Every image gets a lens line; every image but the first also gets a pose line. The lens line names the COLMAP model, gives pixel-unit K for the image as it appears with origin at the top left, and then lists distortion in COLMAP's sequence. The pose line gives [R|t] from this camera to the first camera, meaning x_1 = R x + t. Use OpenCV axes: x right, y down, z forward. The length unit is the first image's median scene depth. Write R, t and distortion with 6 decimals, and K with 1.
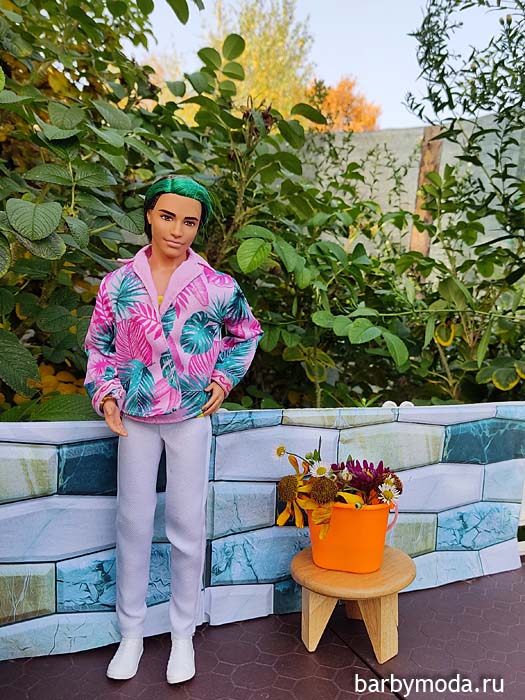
lens RADIAL K [[671.2, 0, 316.1], [0, 671.2, 372.2], [0, 0, 1]] dist [0.072939, -0.141898]
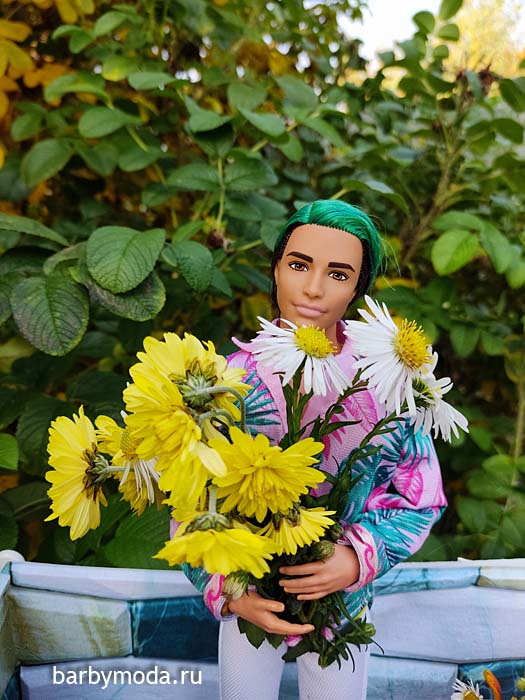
lens RADIAL K [[544.6, 0, 264.6], [0, 544.6, 353.6], [0, 0, 1]] dist [0.003185, -0.074098]
pose [[0.913416, 0.088784, -0.397226, -0.027003], [-0.051597, 0.993304, 0.103367, -0.092024], [0.403743, -0.073922, 0.911881, 0.257586]]
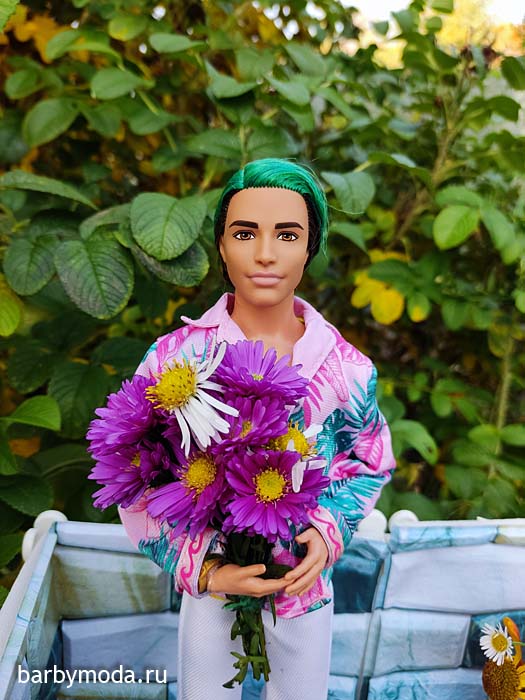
lens RADIAL K [[544.6, 0, 264.6], [0, 544.6, 353.6], [0, 0, 1]] dist [0.003185, -0.074098]
pose [[0.931889, 0.124988, -0.340530, -0.054888], [-0.076443, 0.985348, 0.152468, -0.089240], [0.354597, -0.116052, 0.927789, 0.237573]]
